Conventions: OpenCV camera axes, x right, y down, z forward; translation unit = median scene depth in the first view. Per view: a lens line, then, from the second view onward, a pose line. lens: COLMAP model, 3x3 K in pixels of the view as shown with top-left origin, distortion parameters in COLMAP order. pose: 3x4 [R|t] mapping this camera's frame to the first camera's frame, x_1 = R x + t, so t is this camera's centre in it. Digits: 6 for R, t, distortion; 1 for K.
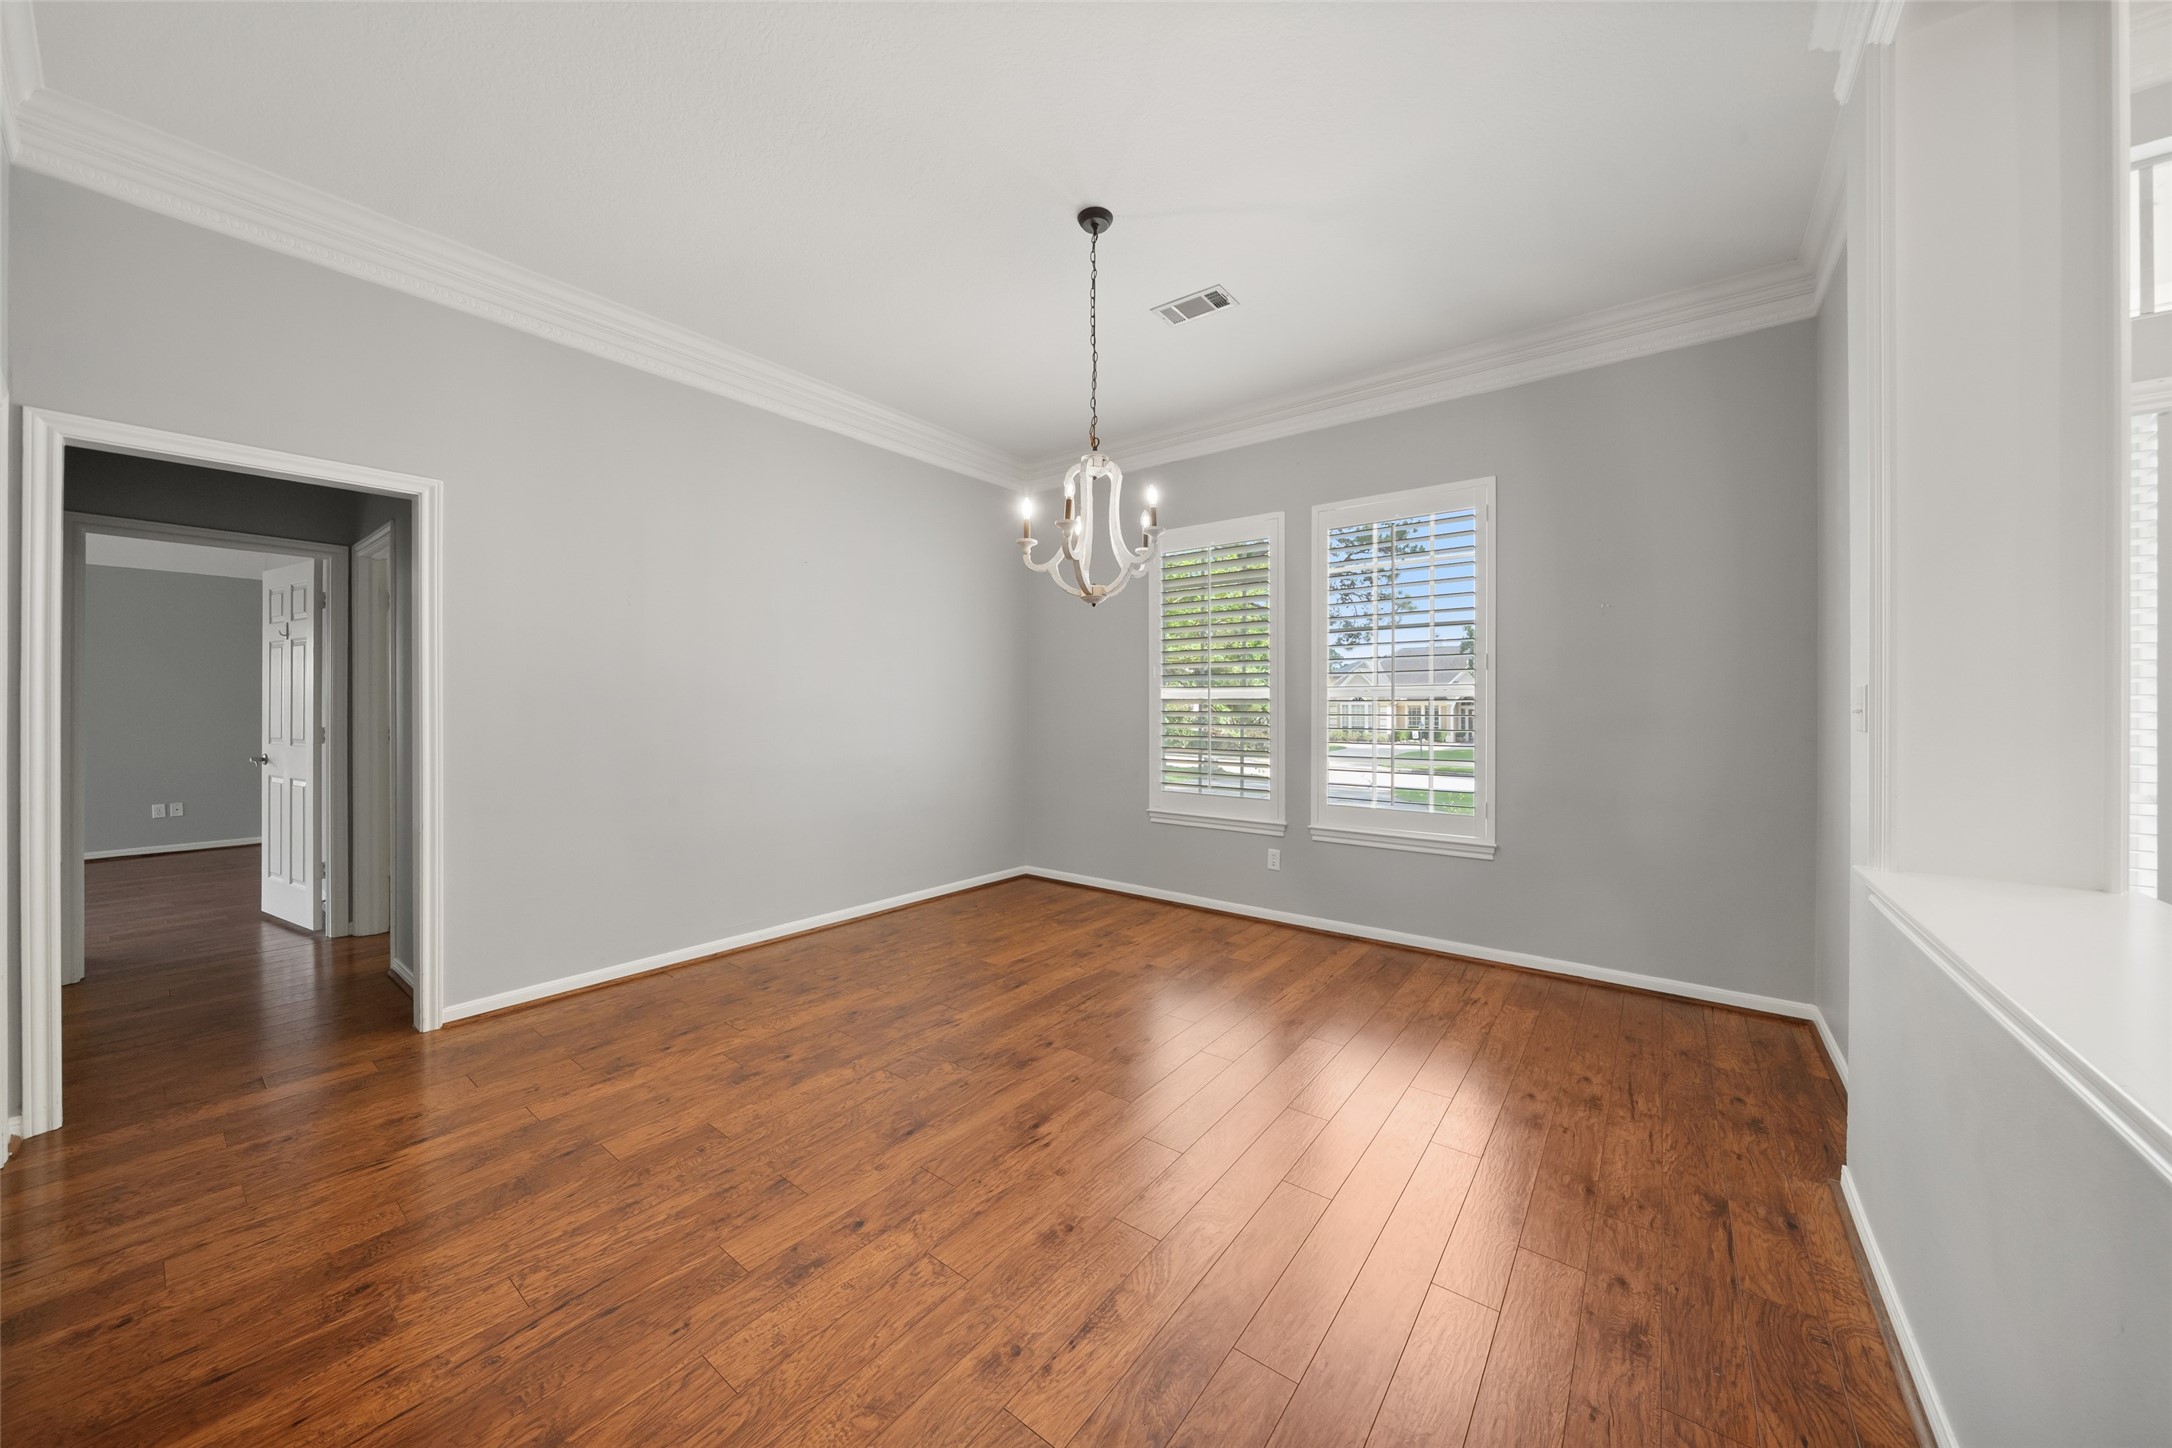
lens RADIAL K [[749.2, 0, 1087.6], [0, 749.2, 706.1], [0, 0, 1]] dist [-0.006684, 0.000537]
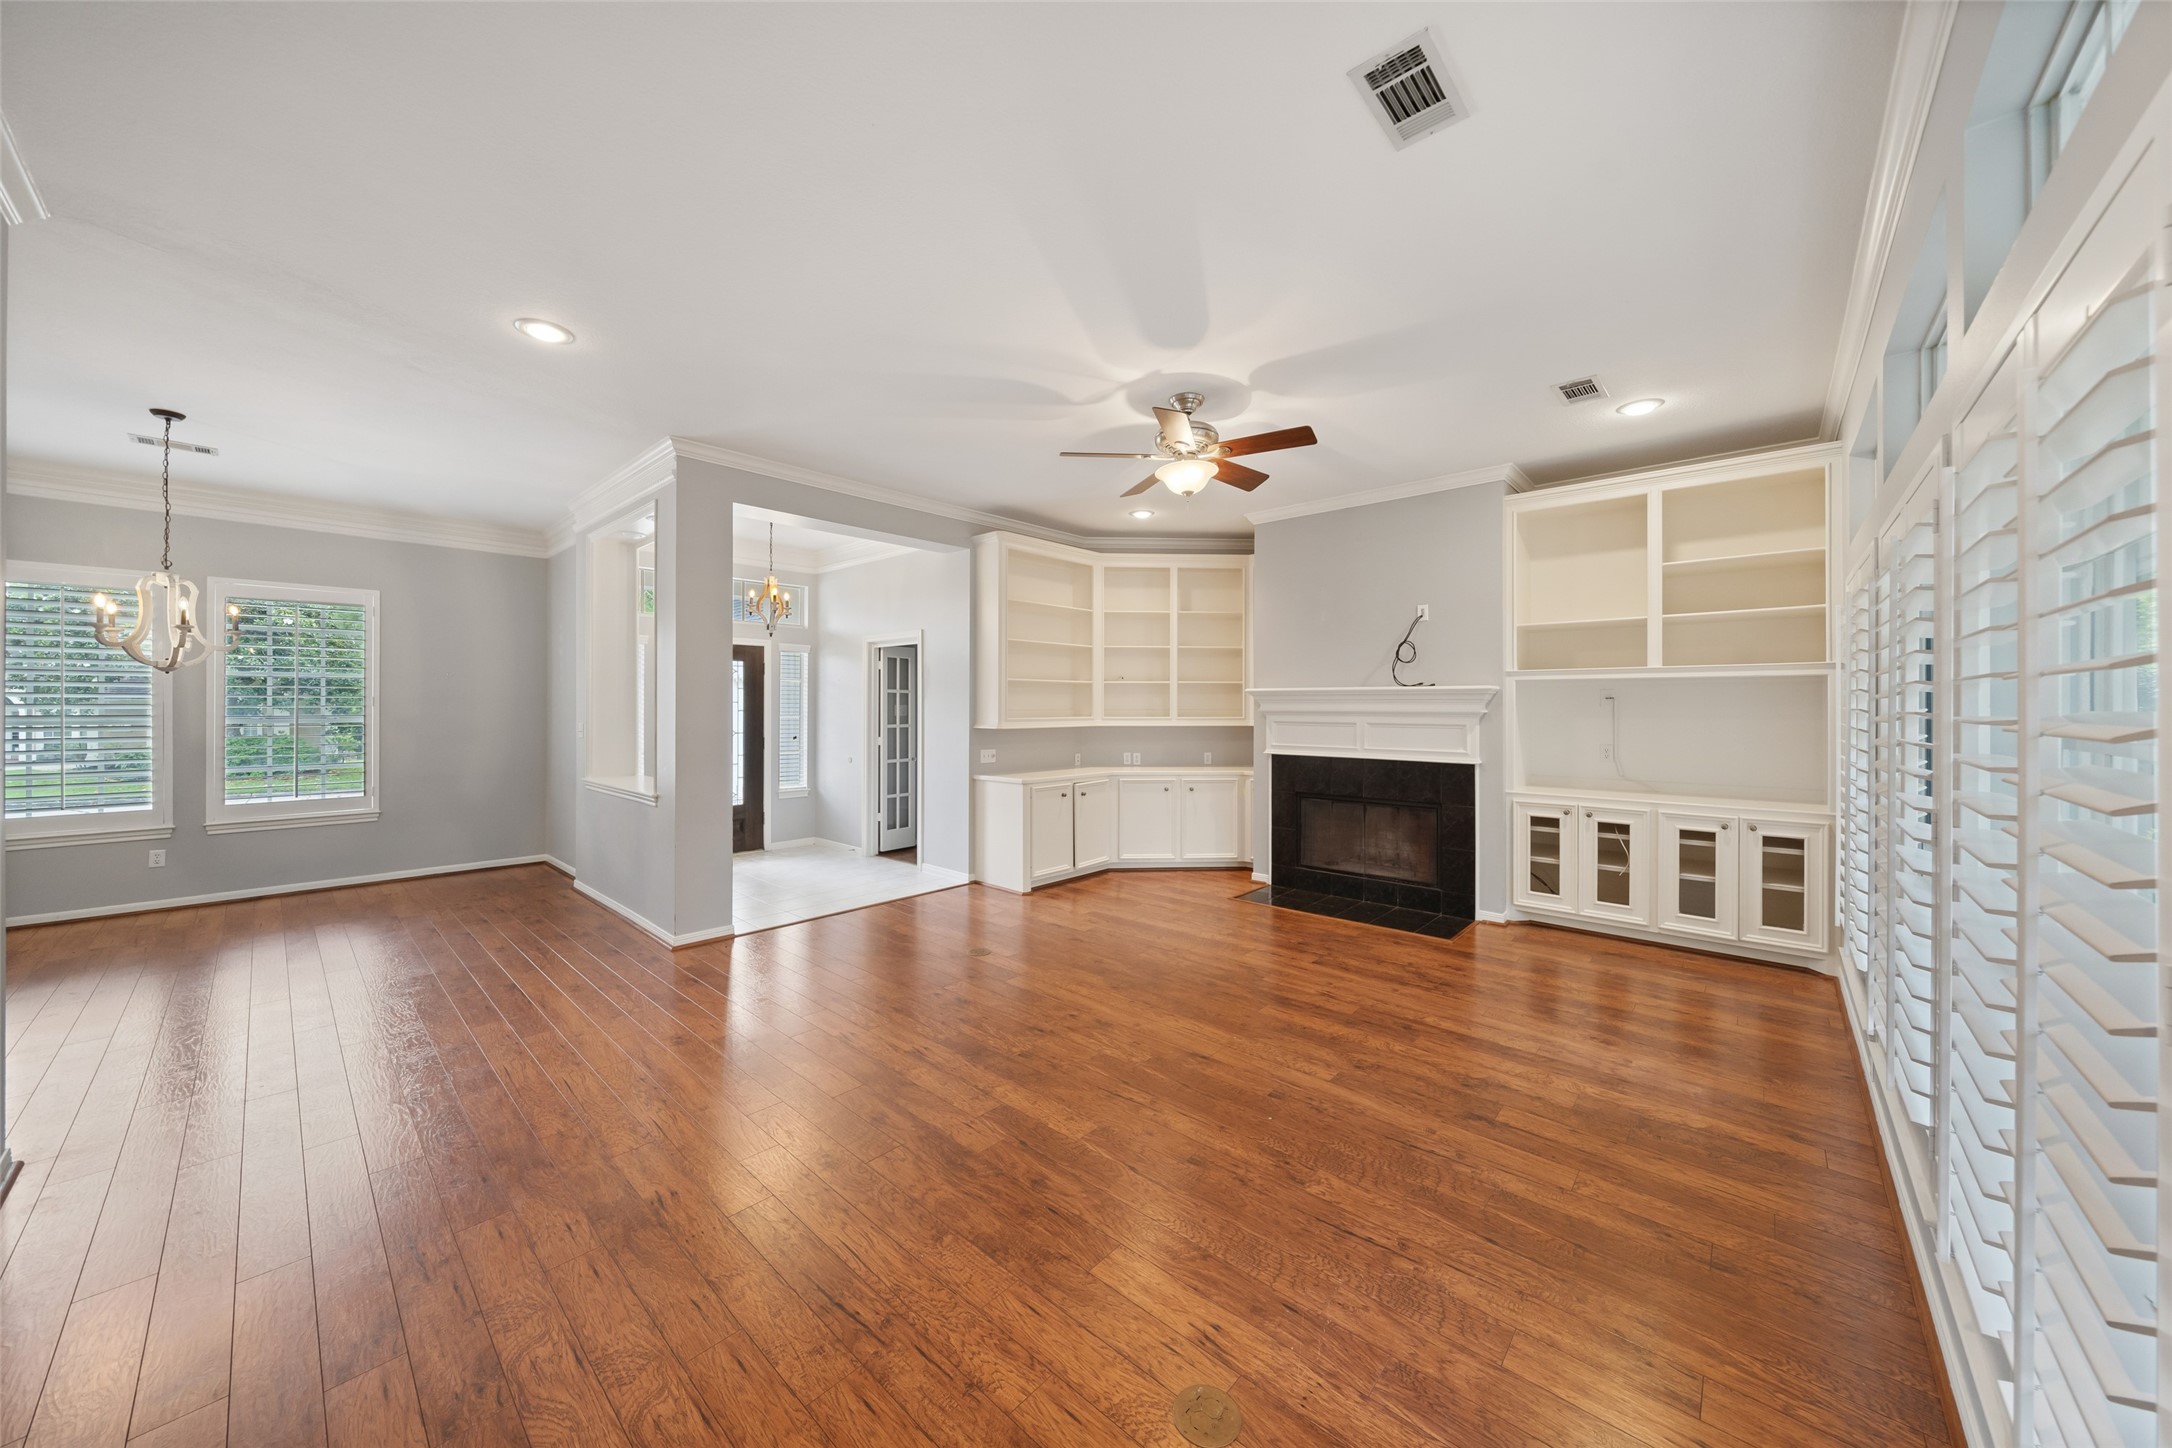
lens RADIAL K [[749.2, 0, 1093.9], [0, 749.2, 702.7], [0, 0, 1]] dist [-0.006684, 0.000537]
pose [[0.078587, 0.004006, 0.996899, -1.226337], [-0.001012, 0.999992, -0.003938, -0.065032], [-0.996907, -0.000699, 0.078590, -0.896978]]
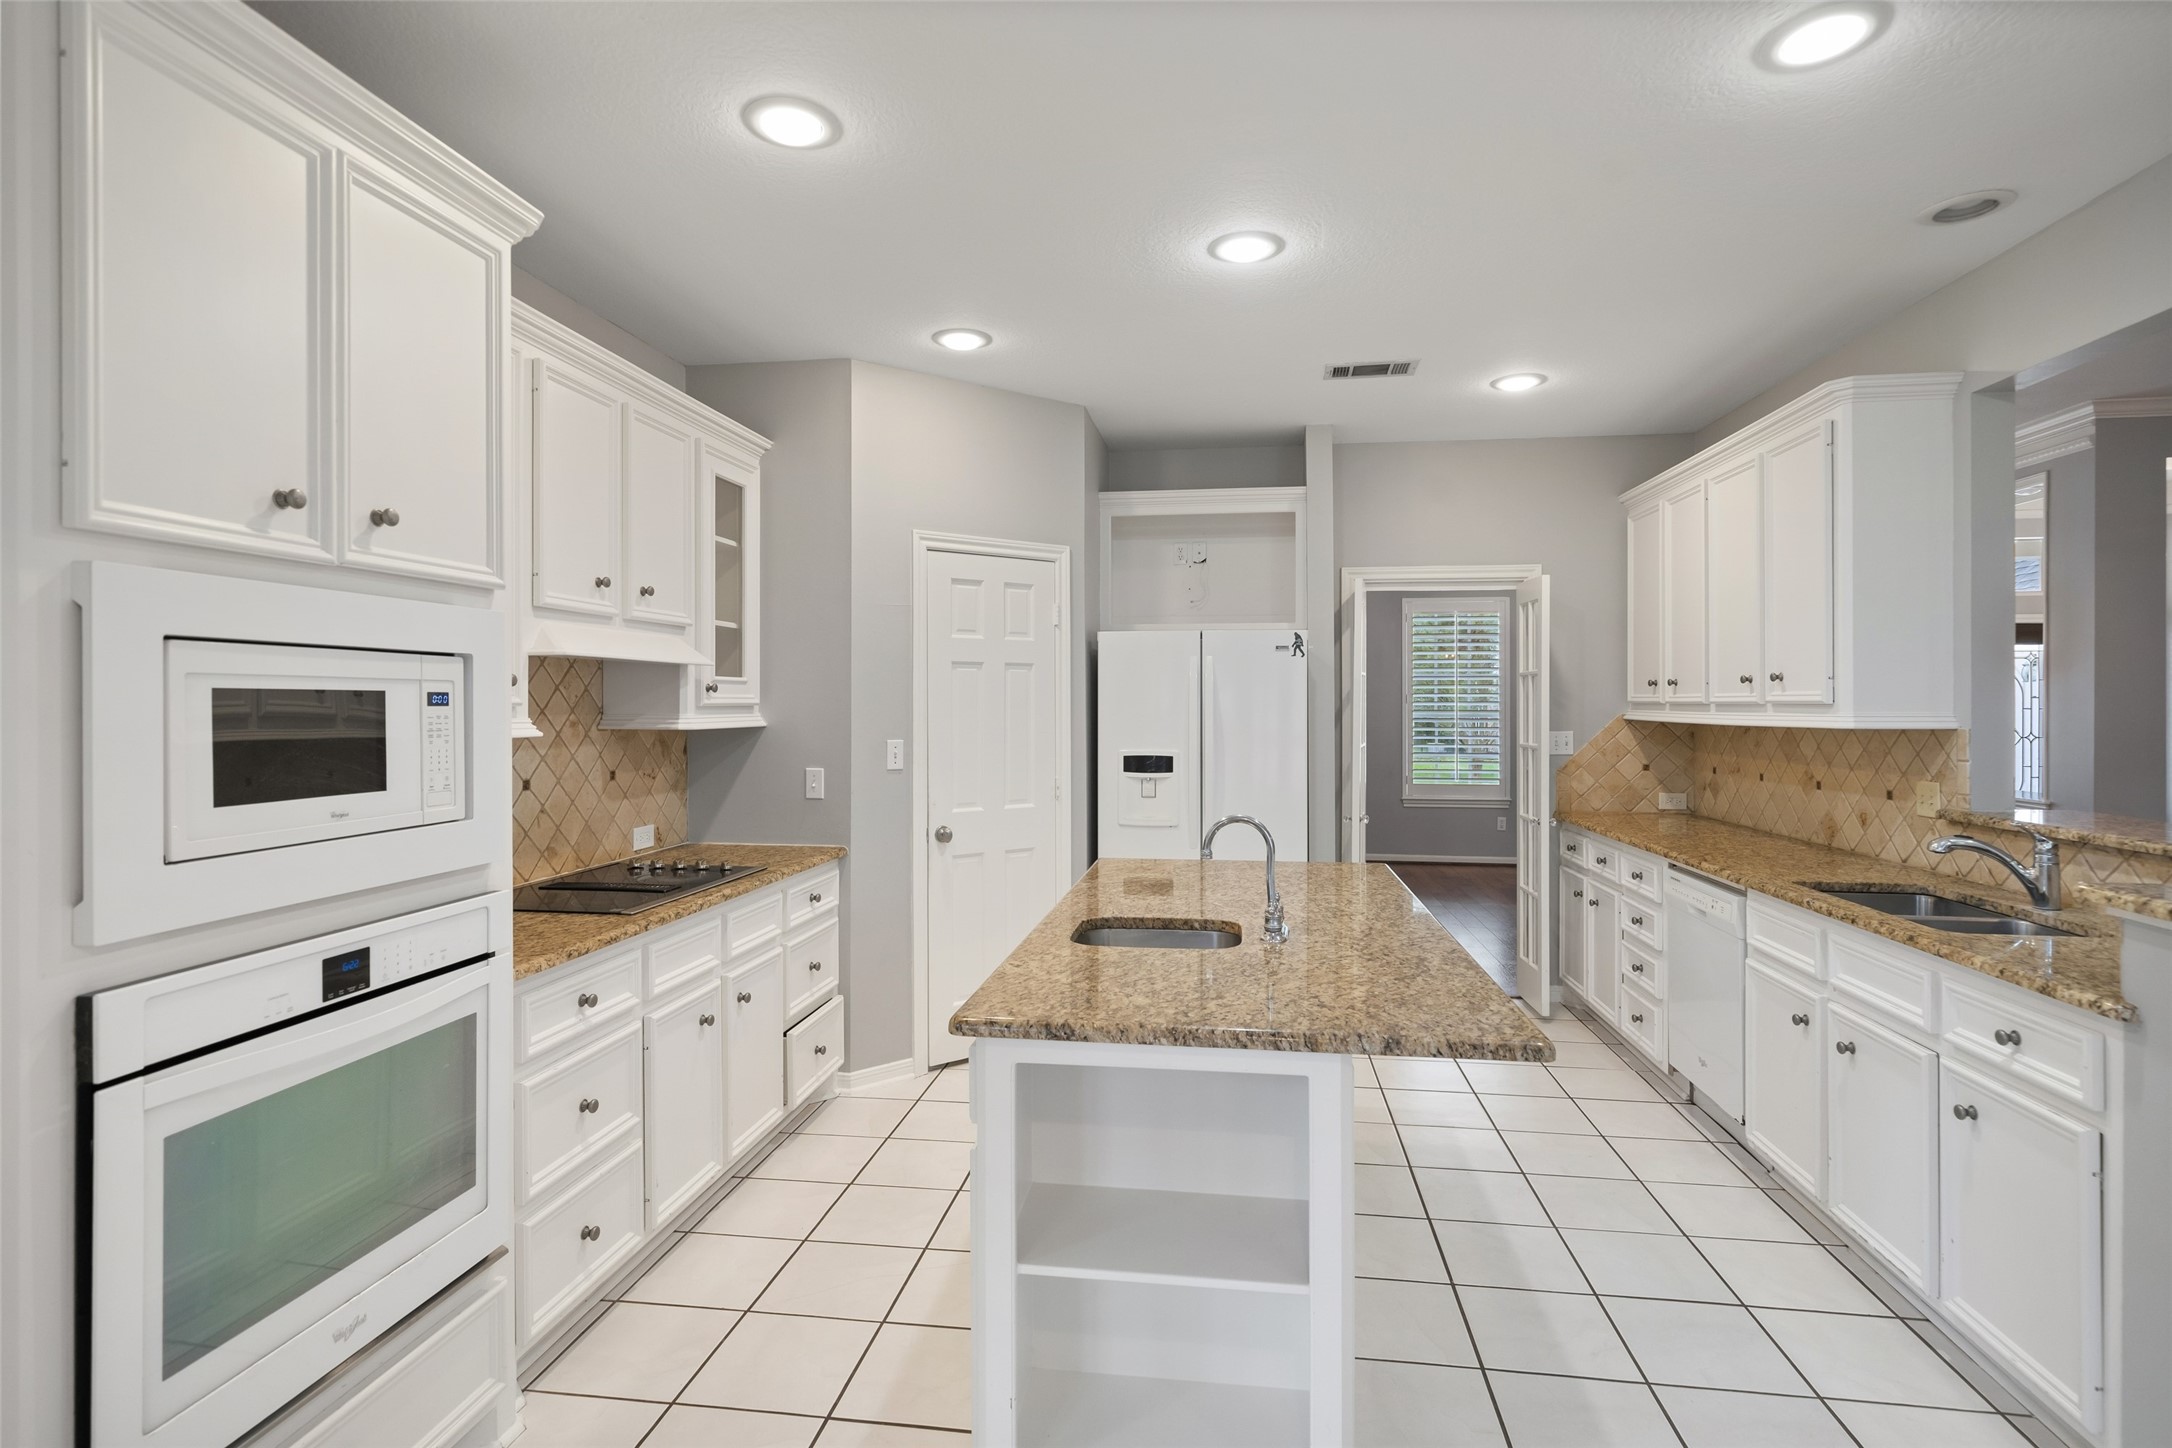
lens RADIAL K [[1070.1, 0, 1093.3], [0, 1070.1, 705.6], [0, 0, 1]] dist [-0.001723, 0.001449]
pose [[0.872297, -0.001019, 0.488975, -2.290174], [-0.000386, 0.999996, 0.002772, -0.063565], [-0.488976, -0.002607, 0.872293, -0.729683]]
